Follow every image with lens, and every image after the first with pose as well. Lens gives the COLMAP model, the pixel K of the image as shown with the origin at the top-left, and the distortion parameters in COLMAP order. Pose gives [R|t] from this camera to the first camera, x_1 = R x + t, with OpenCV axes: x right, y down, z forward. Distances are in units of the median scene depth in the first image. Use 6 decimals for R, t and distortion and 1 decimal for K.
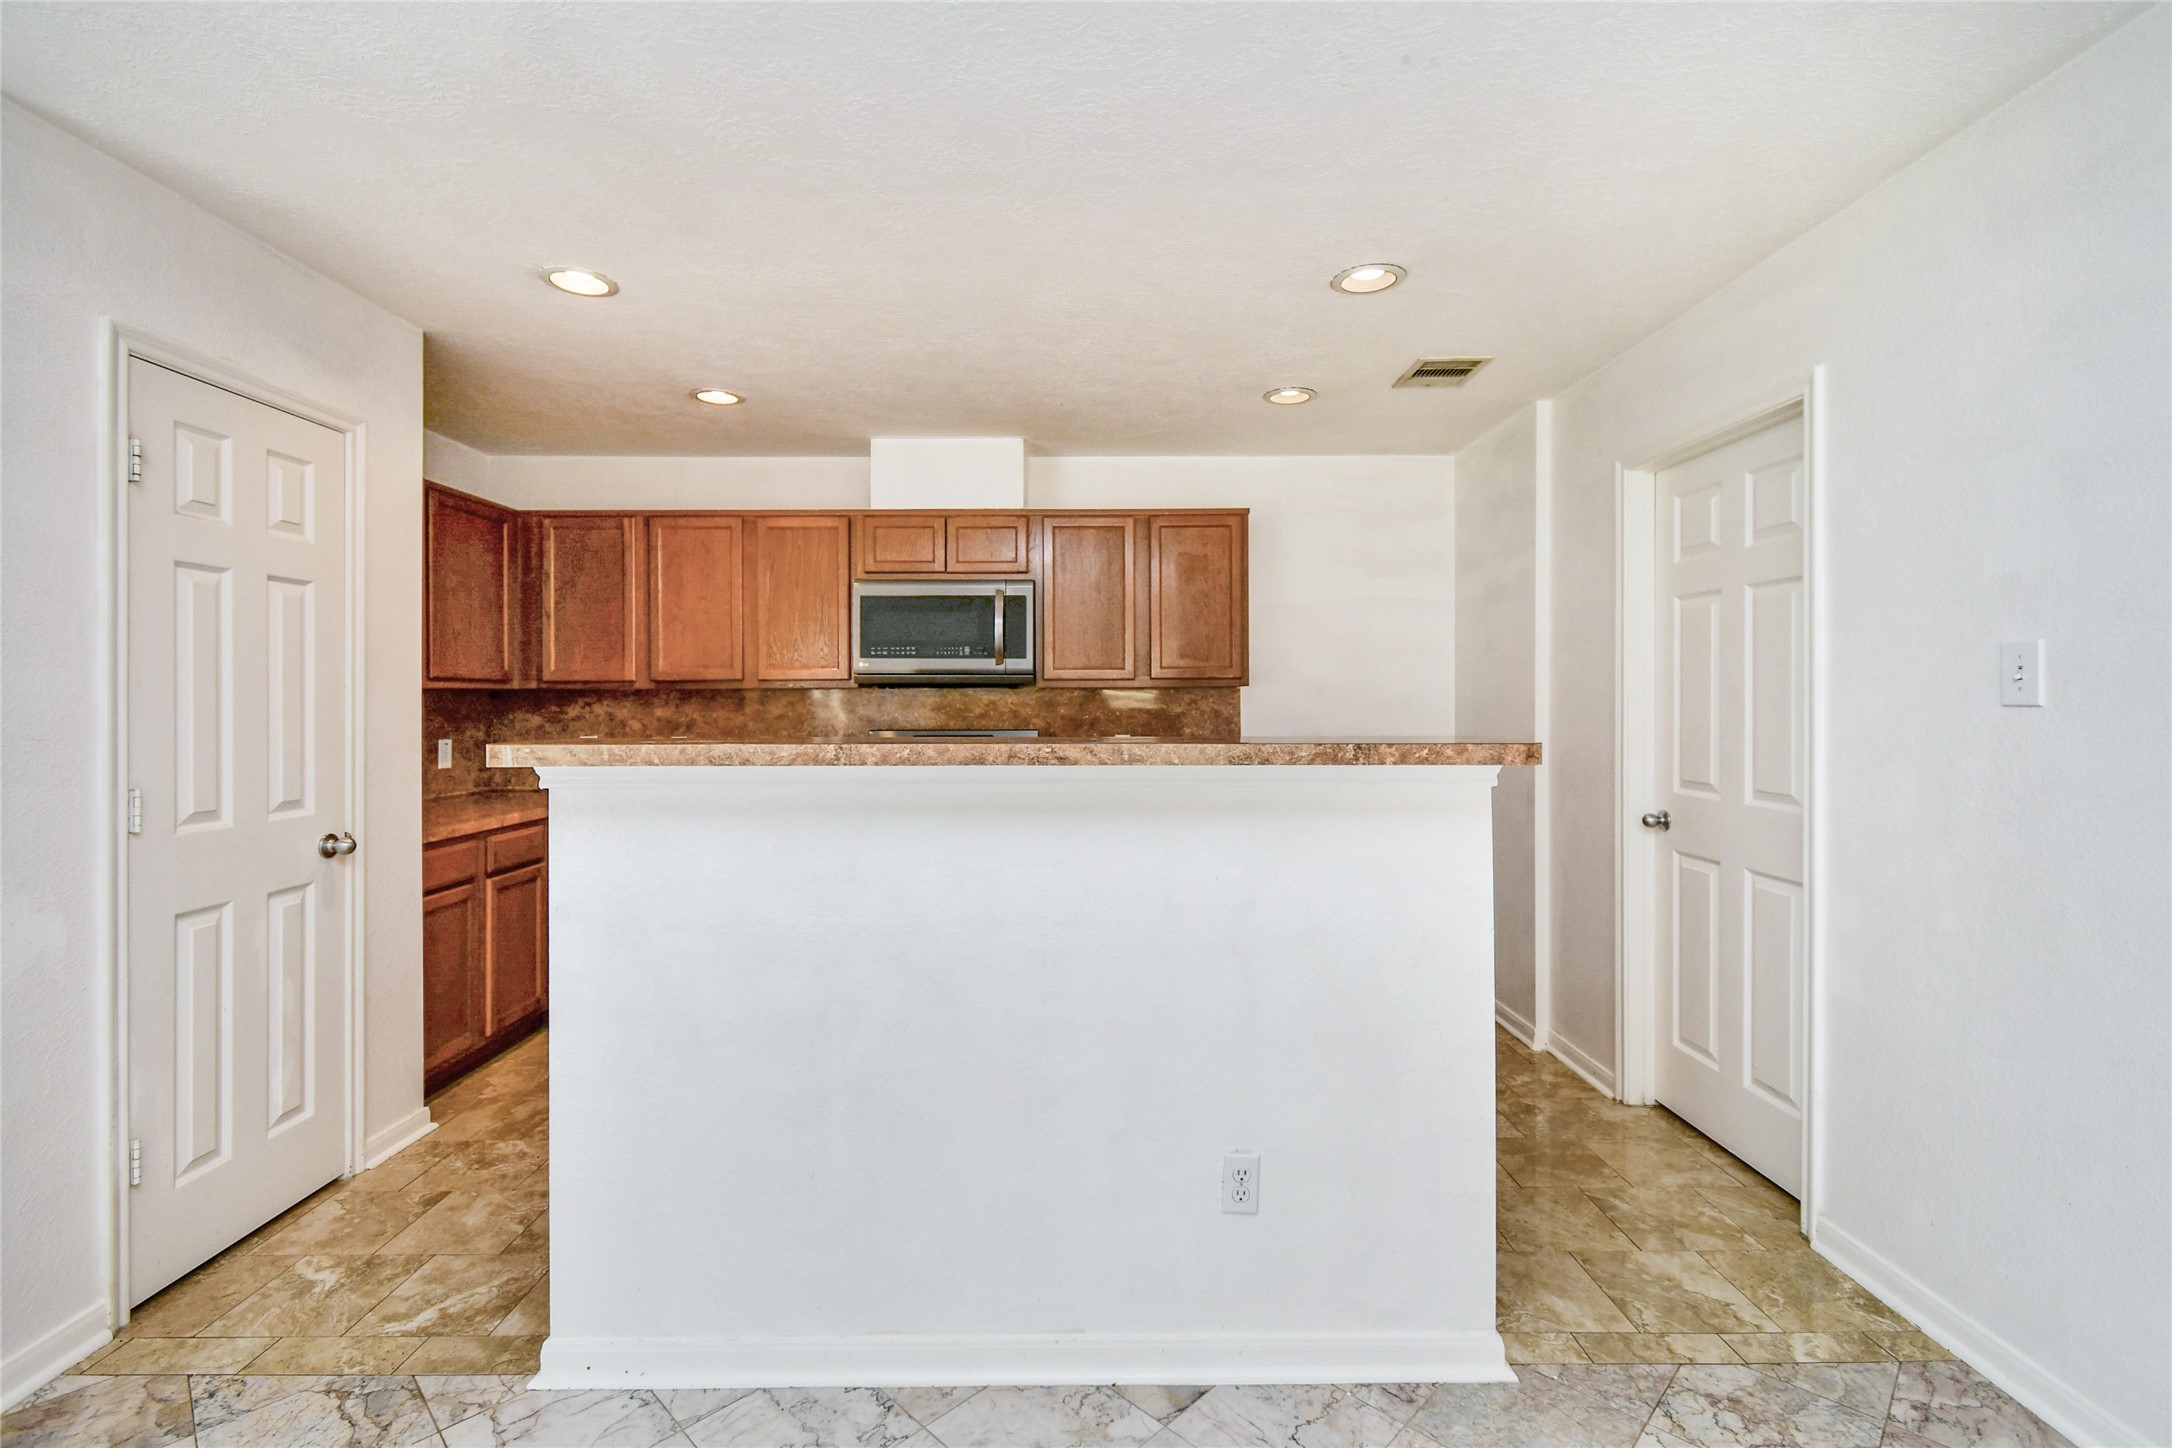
lens RADIAL K [[973.0, 0, 1073.9], [0, 973.0, 696.1], [0, 0, 1]] dist [0.005372, -0.002989]
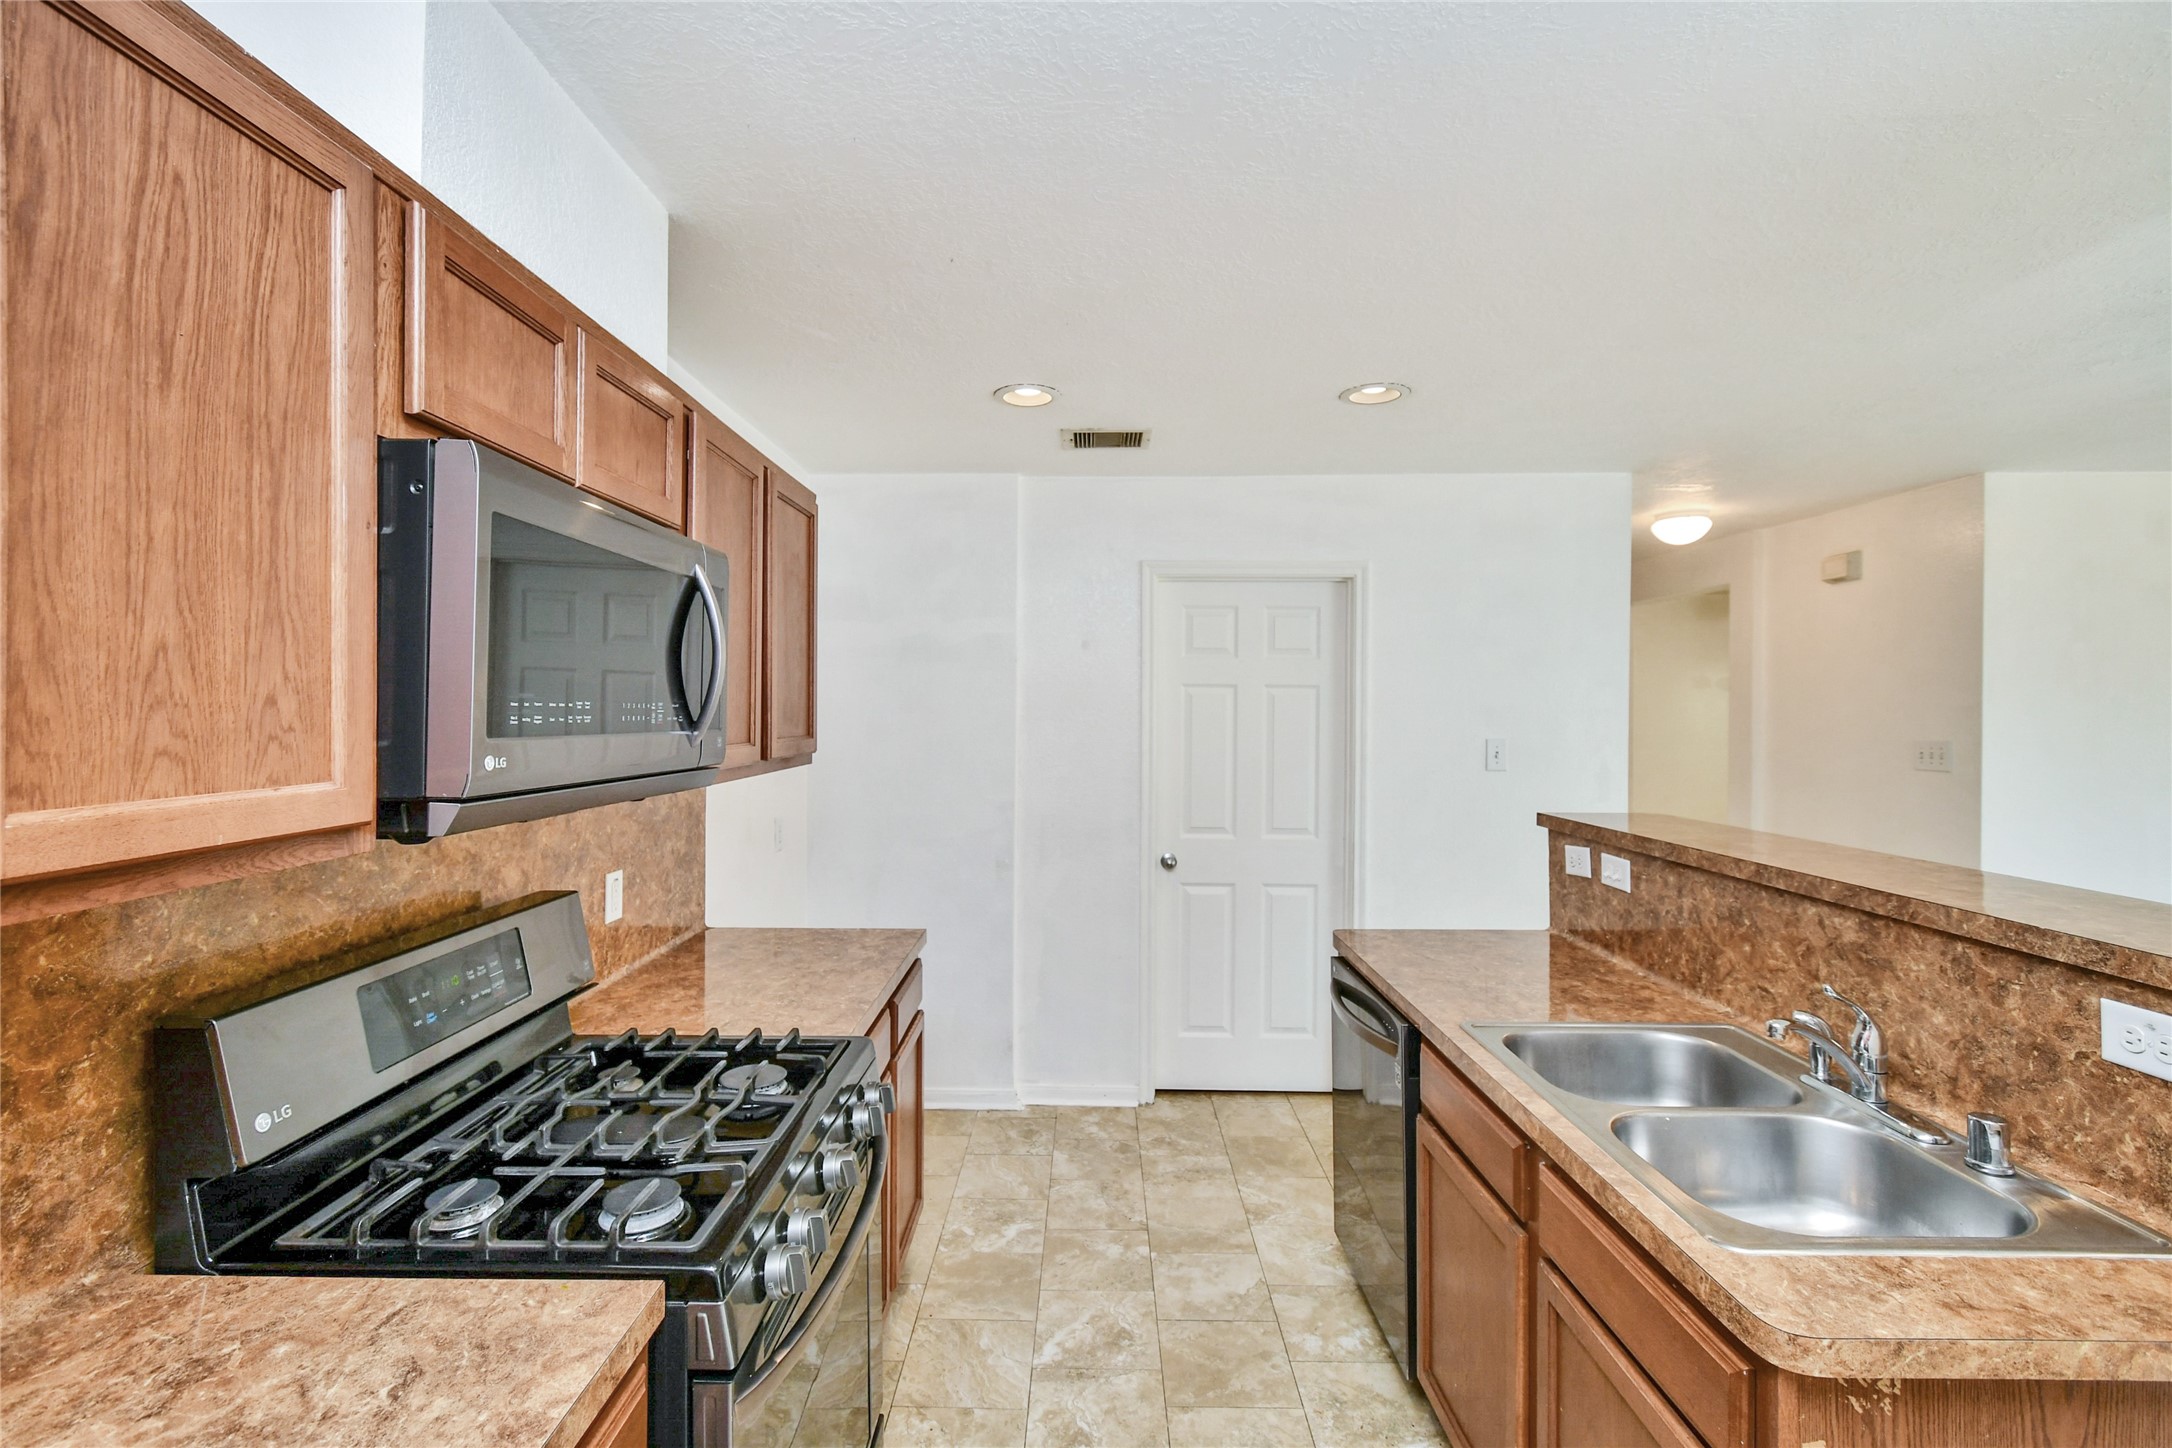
lens RADIAL K [[973.0, 0, 1064.2], [0, 973.0, 707.5], [0, 0, 1]] dist [0.005372, -0.002989]
pose [[0.016314, 0.005020, 0.999854, -0.490941], [-0.009507, 0.999943, -0.004865, -0.048030], [-0.999822, -0.009426, 0.016360, 0.835017]]
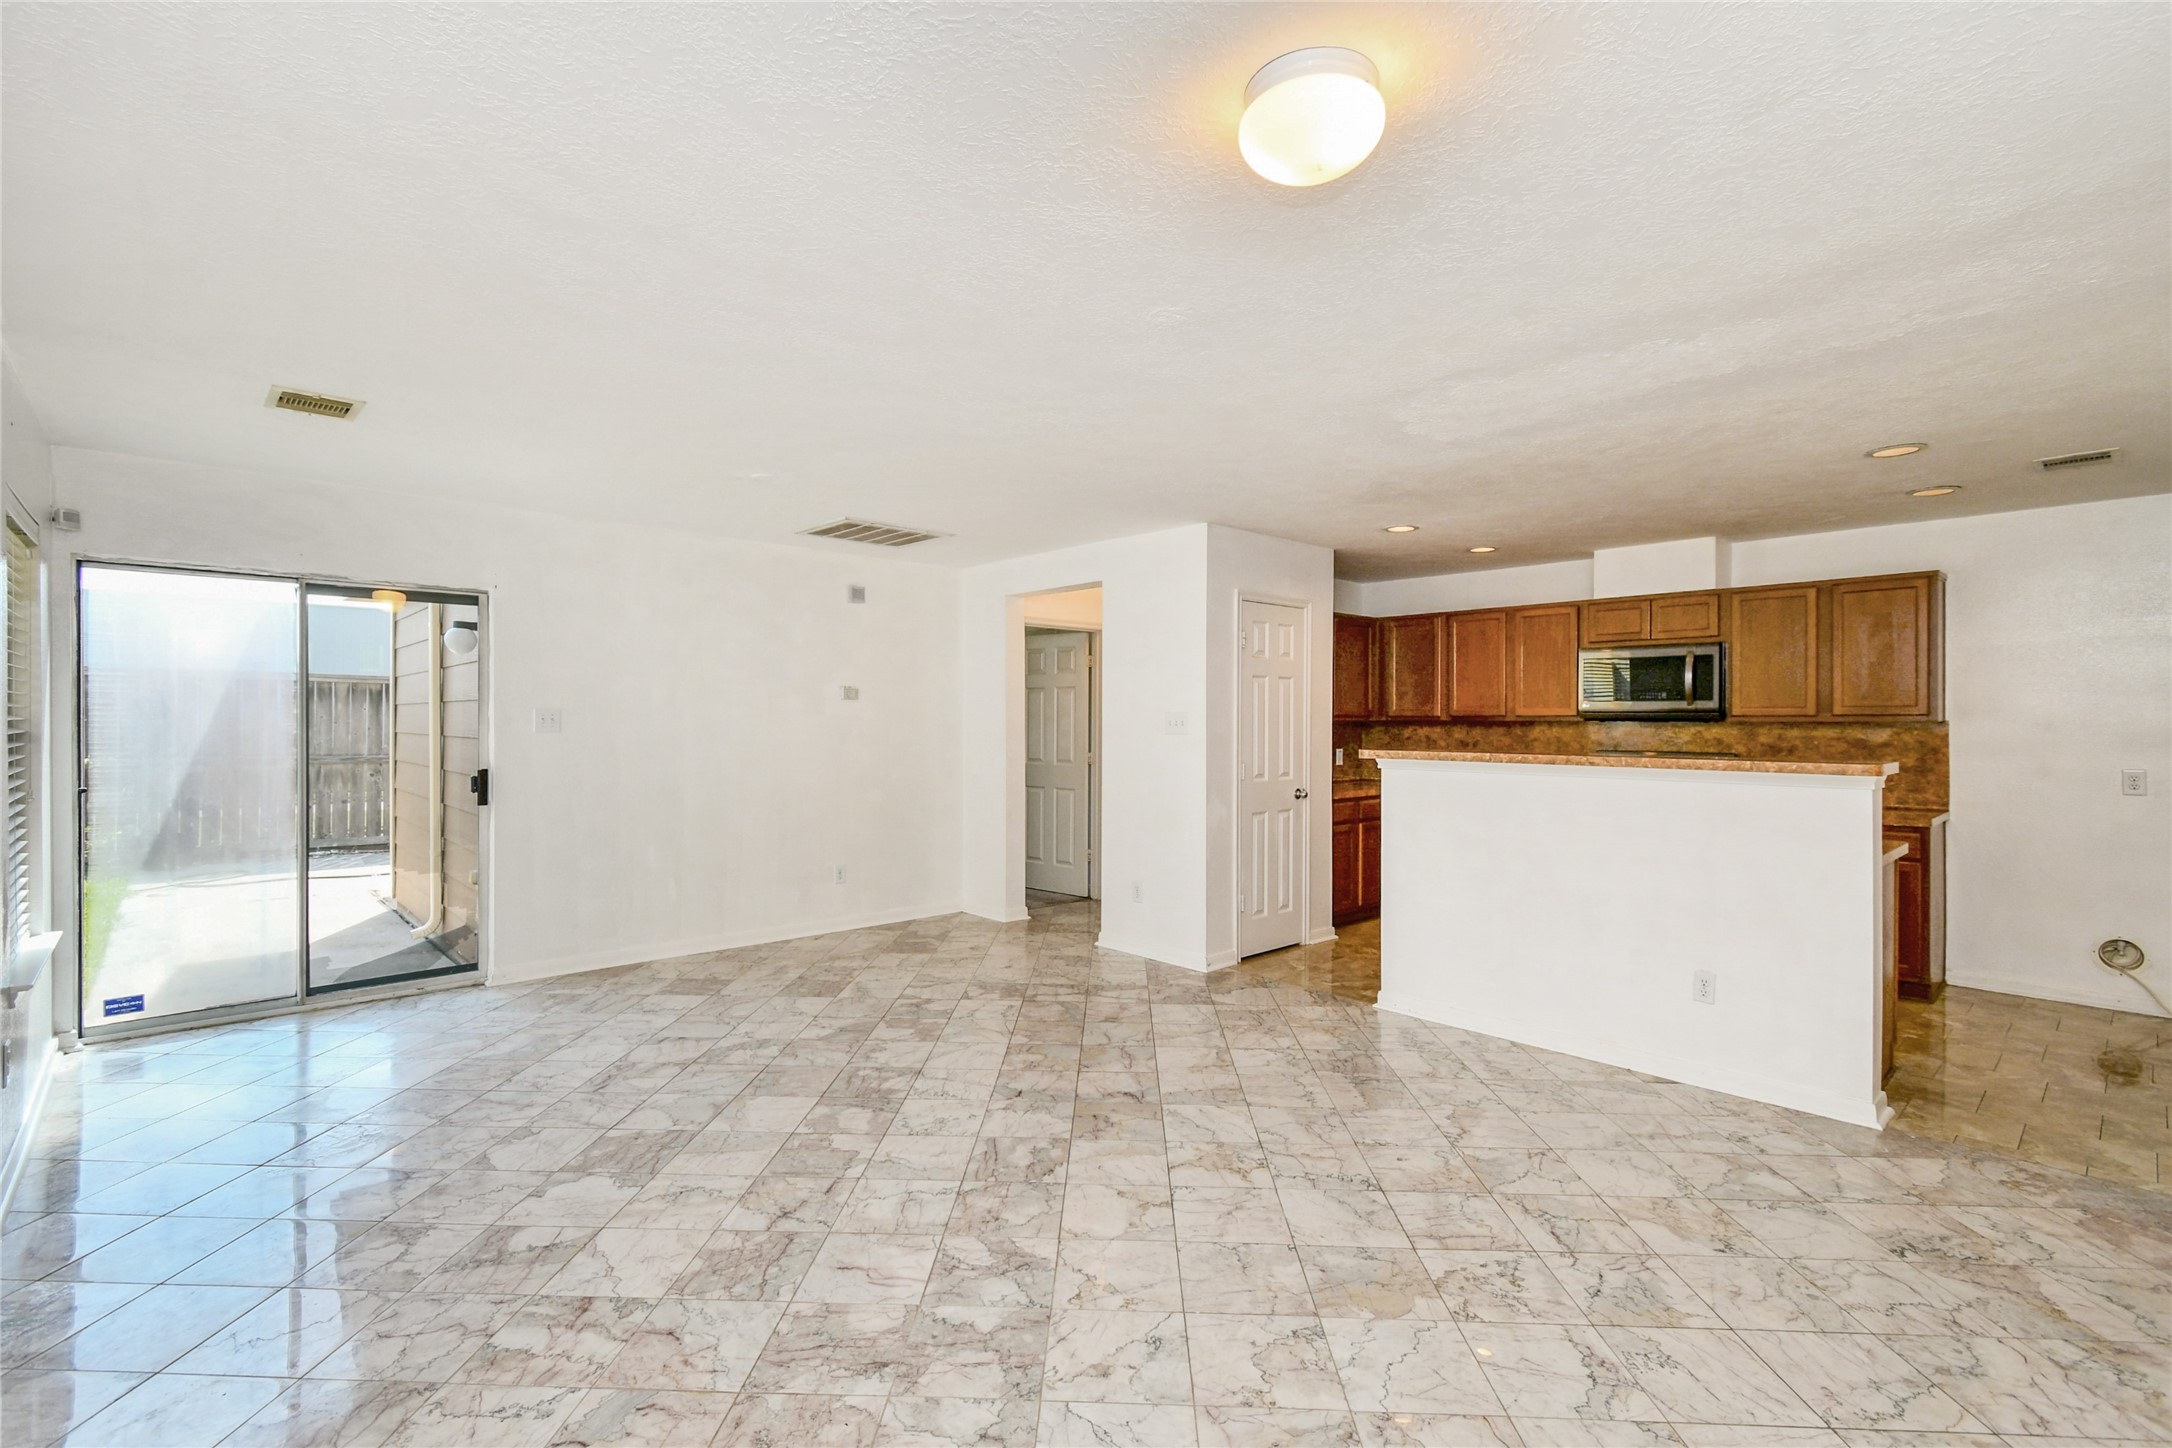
lens RADIAL K [[973.0, 0, 1095.9], [0, 973.0, 726.8], [0, 0, 1]] dist [0.005372, -0.002989]
pose [[0.690358, 0.012263, -0.723364, 0.343859], [-0.001883, 0.999883, 0.015154, -0.021088], [0.723466, -0.009099, 0.690300, -0.566975]]
